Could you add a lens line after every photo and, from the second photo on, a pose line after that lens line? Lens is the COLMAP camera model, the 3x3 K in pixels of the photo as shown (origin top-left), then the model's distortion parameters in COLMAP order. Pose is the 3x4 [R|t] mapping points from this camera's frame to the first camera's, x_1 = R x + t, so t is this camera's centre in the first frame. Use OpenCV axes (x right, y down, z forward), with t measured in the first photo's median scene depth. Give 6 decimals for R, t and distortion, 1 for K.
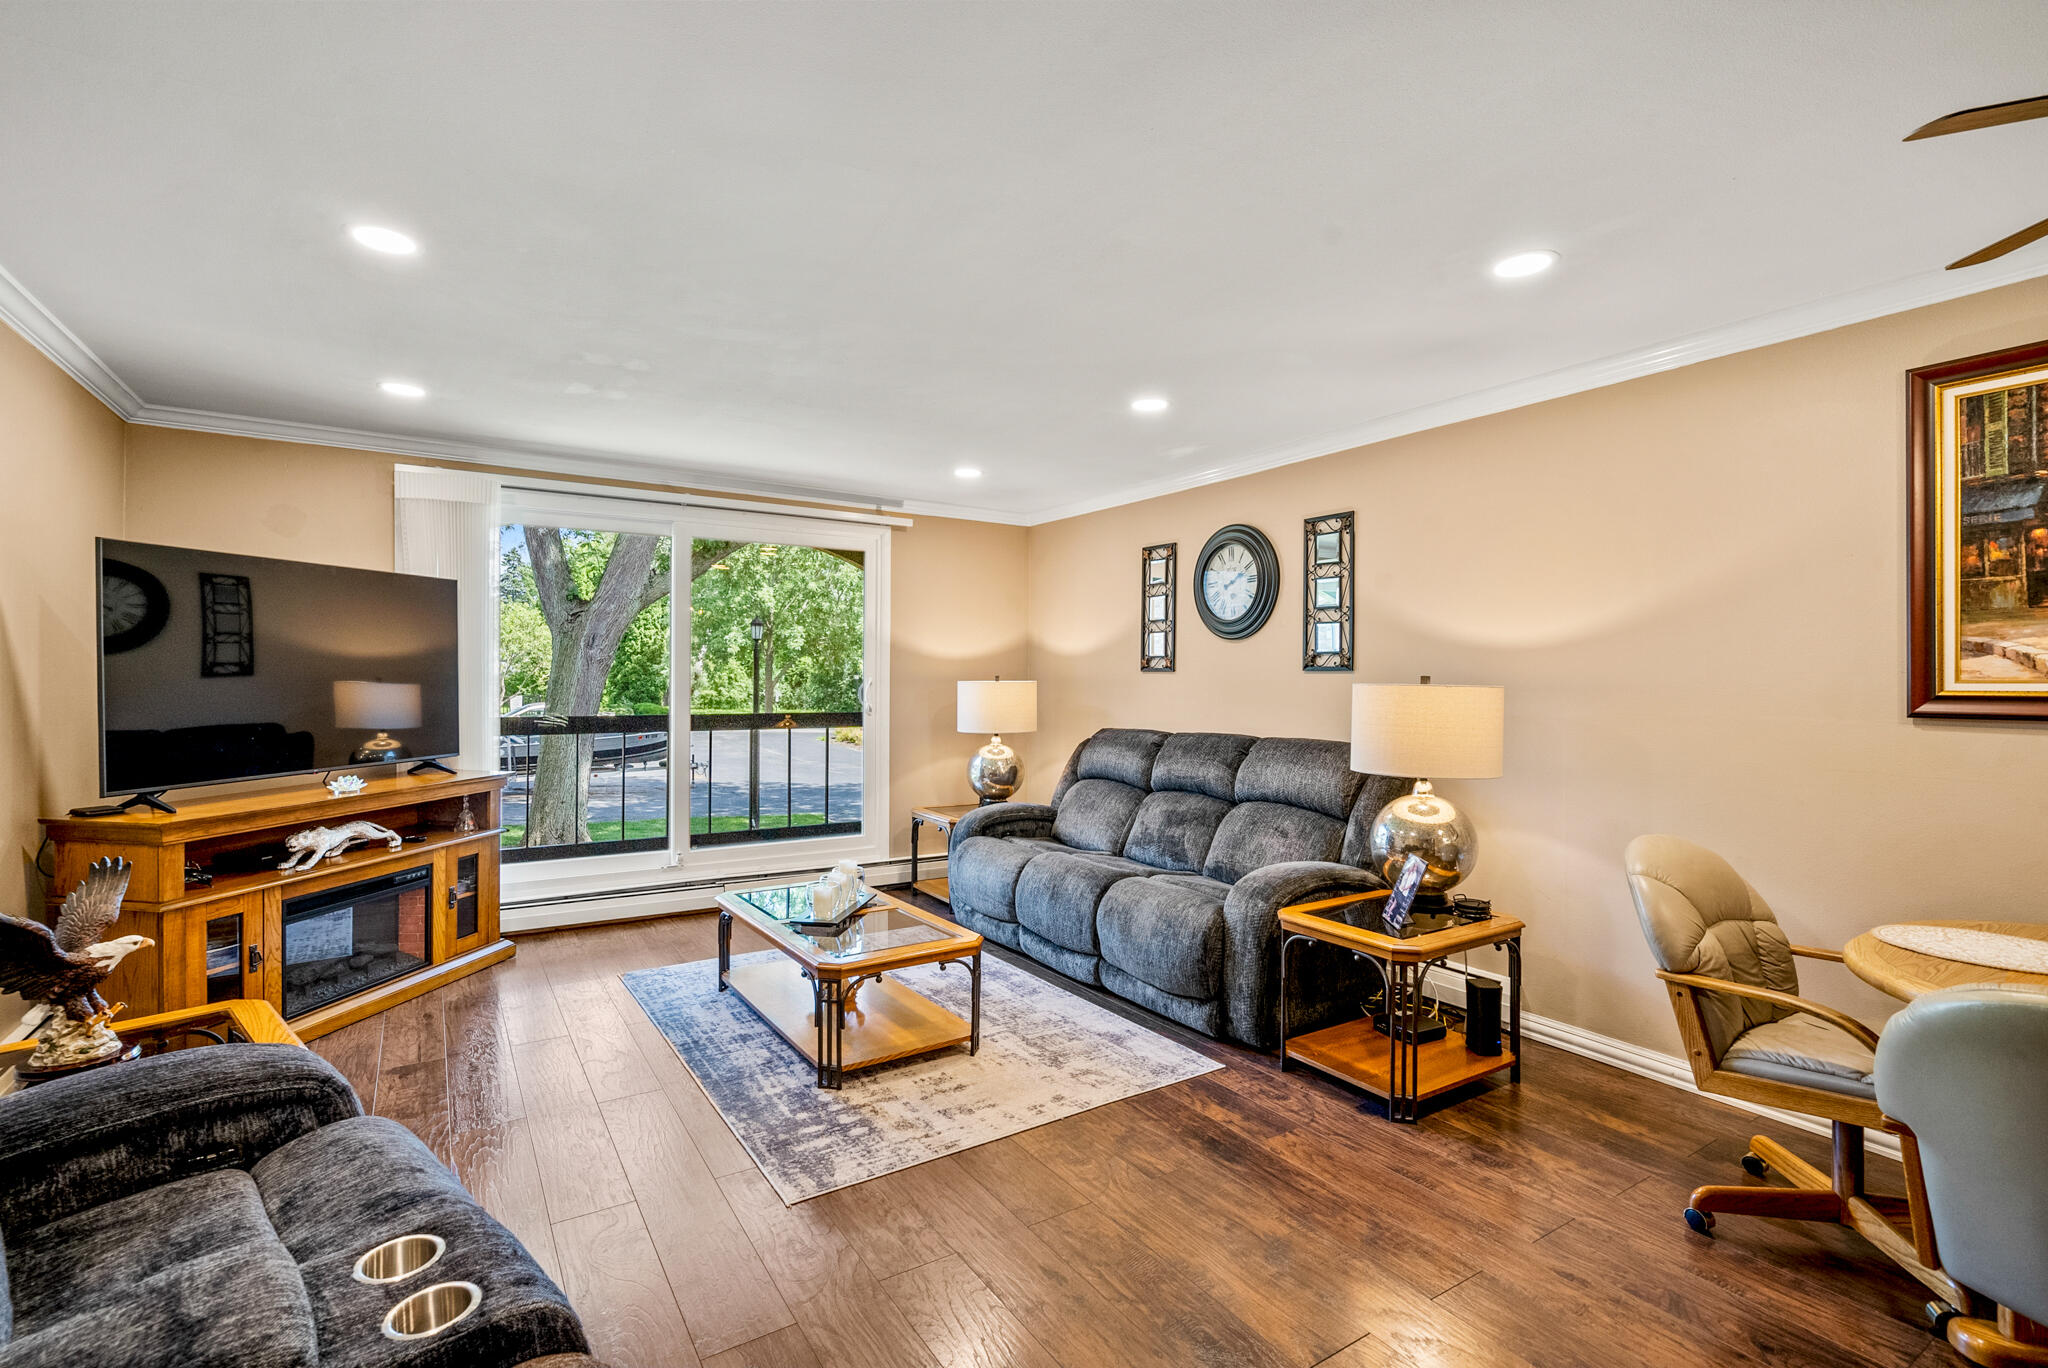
lens RADIAL K [[934.2, 0, 1019.0], [0, 934.2, 684.1], [0, 0, 1]] dist [-0.004816, 0.000582]
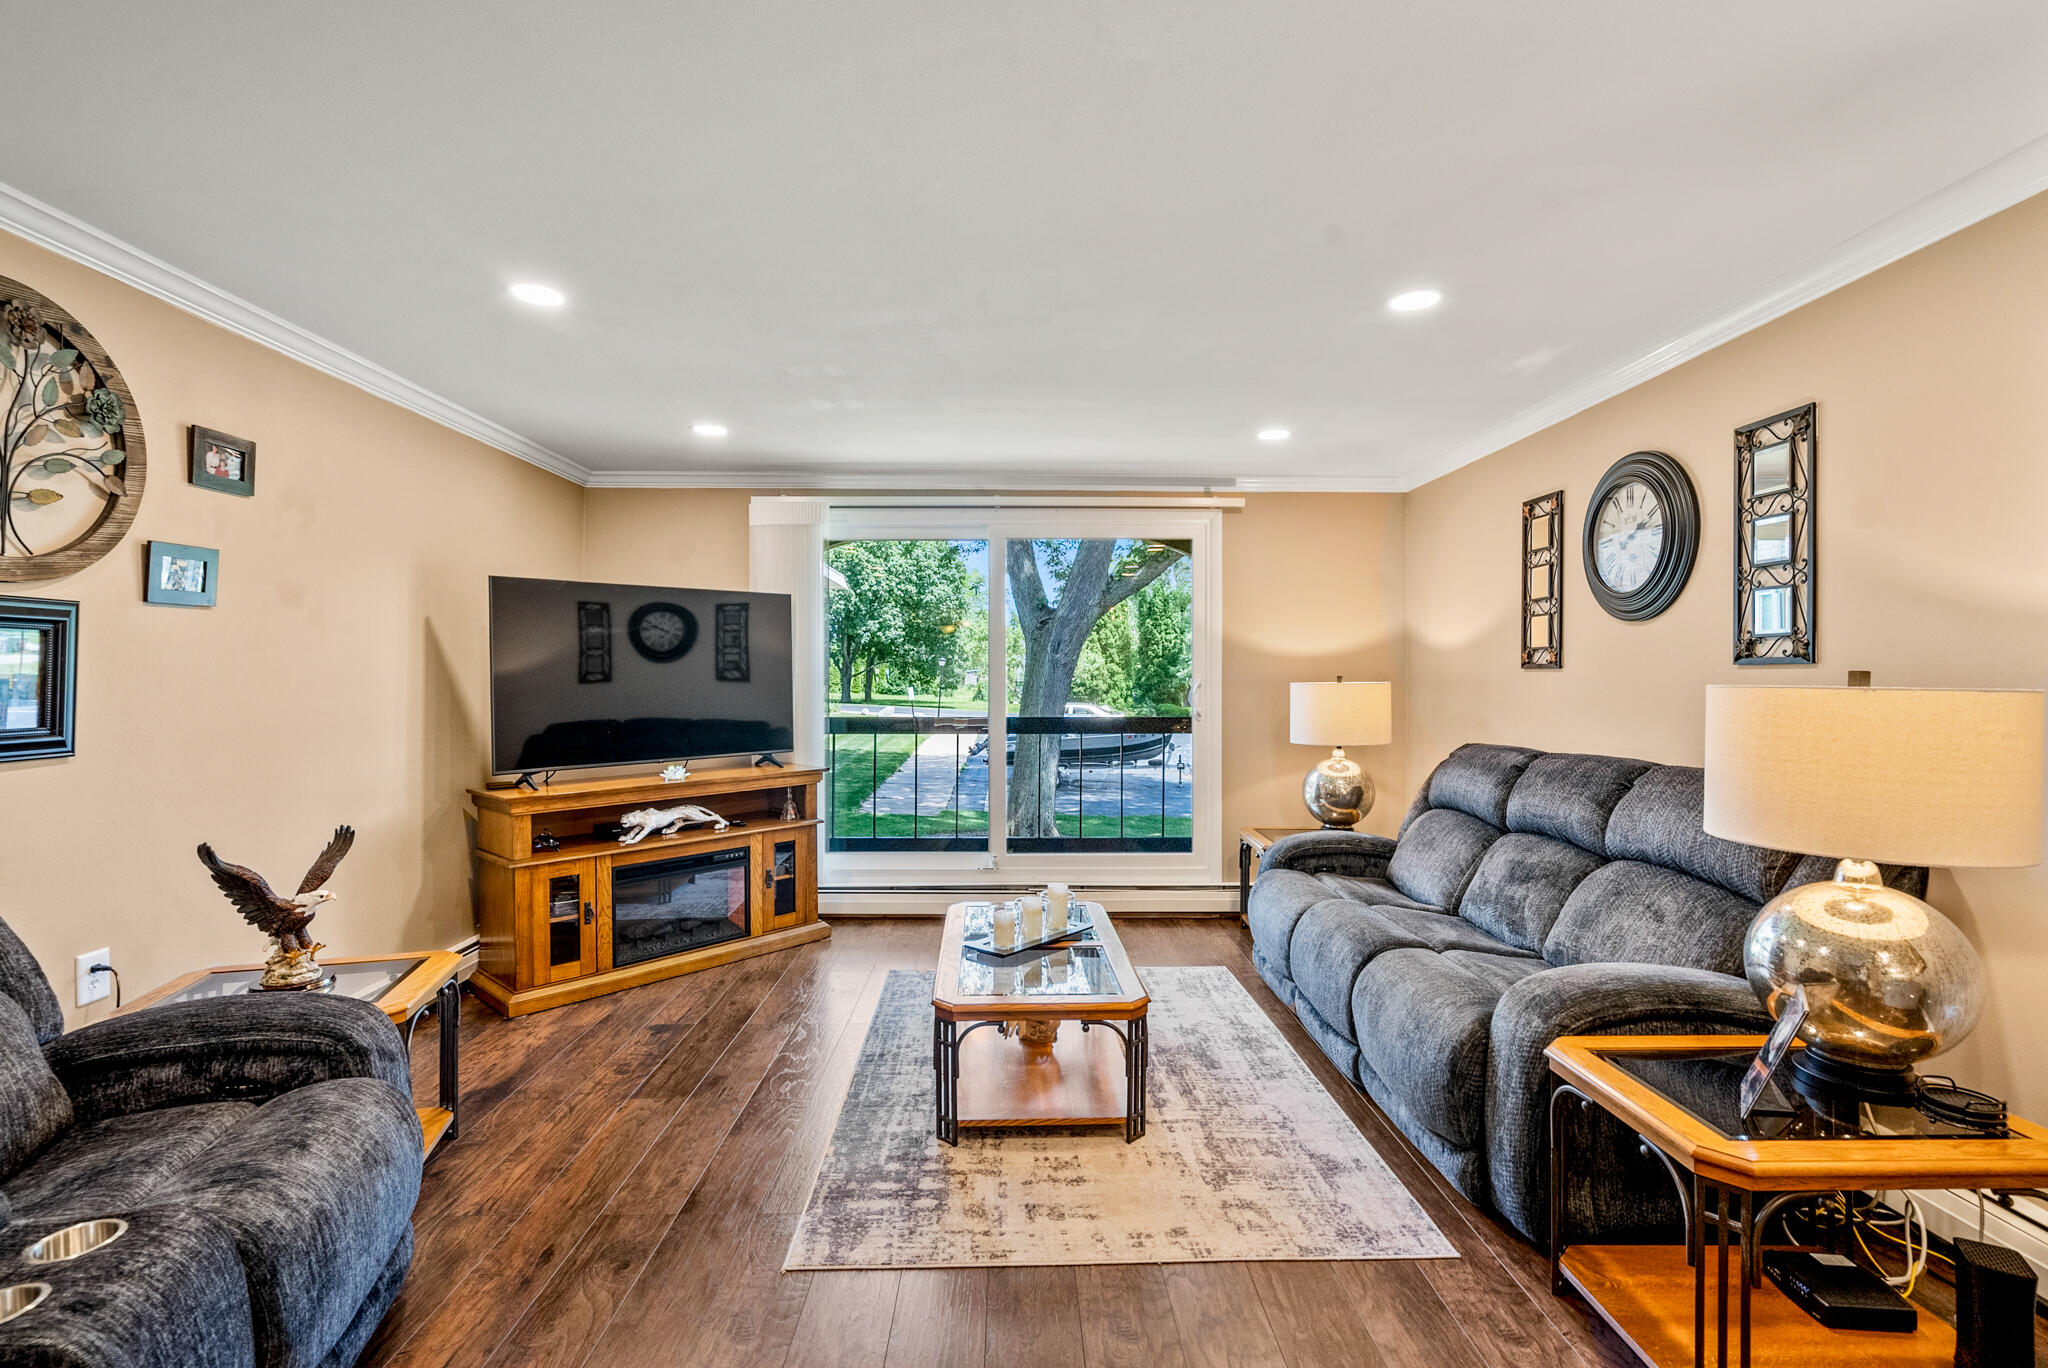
lens RADIAL K [[934.2, 0, 1019.0], [0, 934.2, 684.1], [0, 0, 1]] dist [-0.004816, 0.000582]
pose [[0.848793, -0.003287, -0.528715, 0.235250], [0.002484, 0.999994, -0.002229, -0.000656], [0.528719, 0.000579, 0.848797, 0.201662]]
